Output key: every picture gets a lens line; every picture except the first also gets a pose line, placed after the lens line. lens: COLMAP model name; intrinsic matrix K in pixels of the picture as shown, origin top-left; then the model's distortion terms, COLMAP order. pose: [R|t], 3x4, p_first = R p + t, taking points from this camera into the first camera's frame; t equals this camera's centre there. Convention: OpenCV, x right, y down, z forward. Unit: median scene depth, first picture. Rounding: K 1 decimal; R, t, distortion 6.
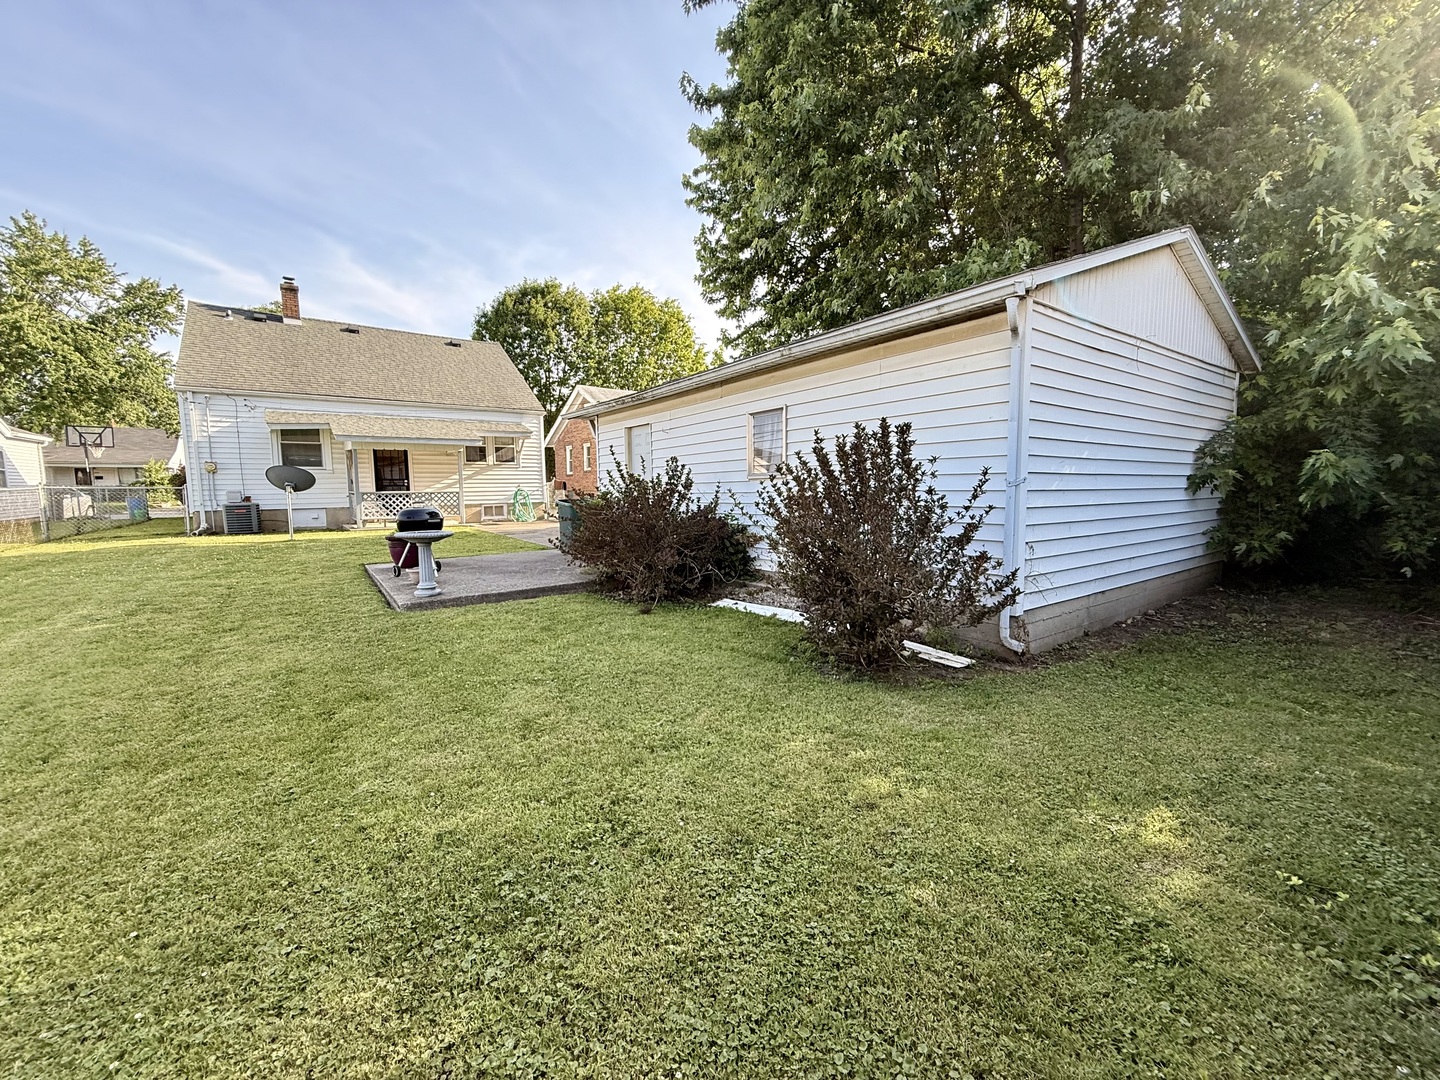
lens RADIAL K [[577.2, 0, 716.6], [0, 577.2, 540.3], [0, 0, 1]] dist [0.001797, -0.000248]
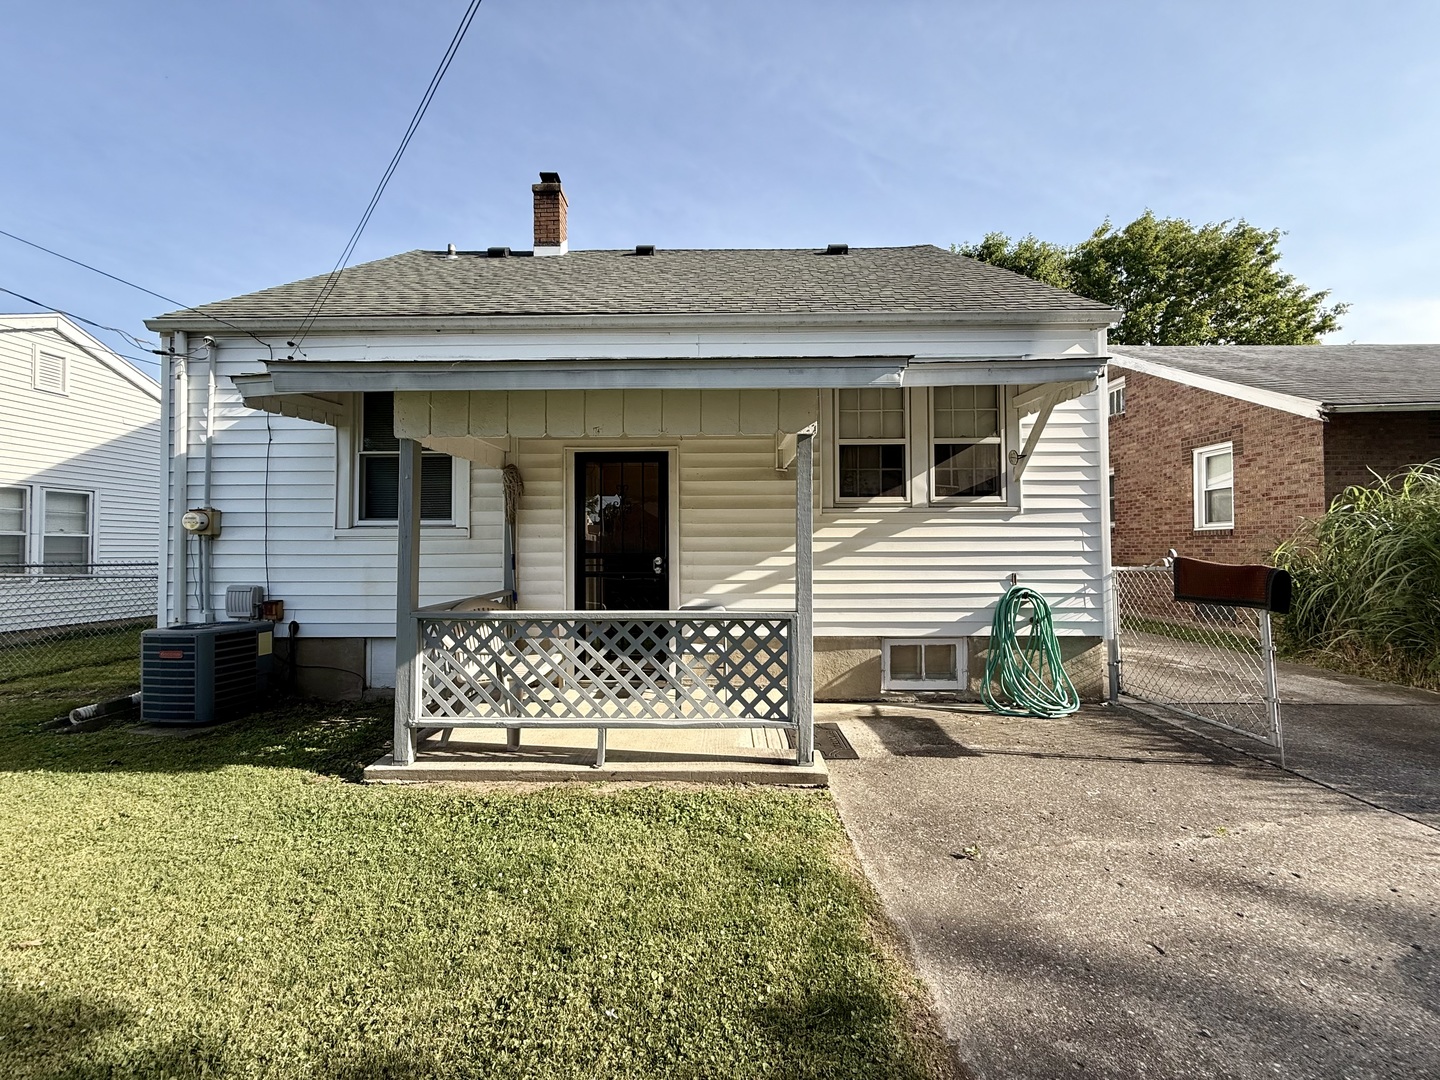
lens RADIAL K [[577.2, 0, 716.4], [0, 577.2, 542.2], [0, 0, 1]] dist [0.001797, -0.000248]
pose [[0.796472, -0.000488, -0.604675, -0.295395], [-0.061624, 0.994727, -0.081973, -0.081490], [0.601526, 0.102552, 0.792243, 0.707164]]
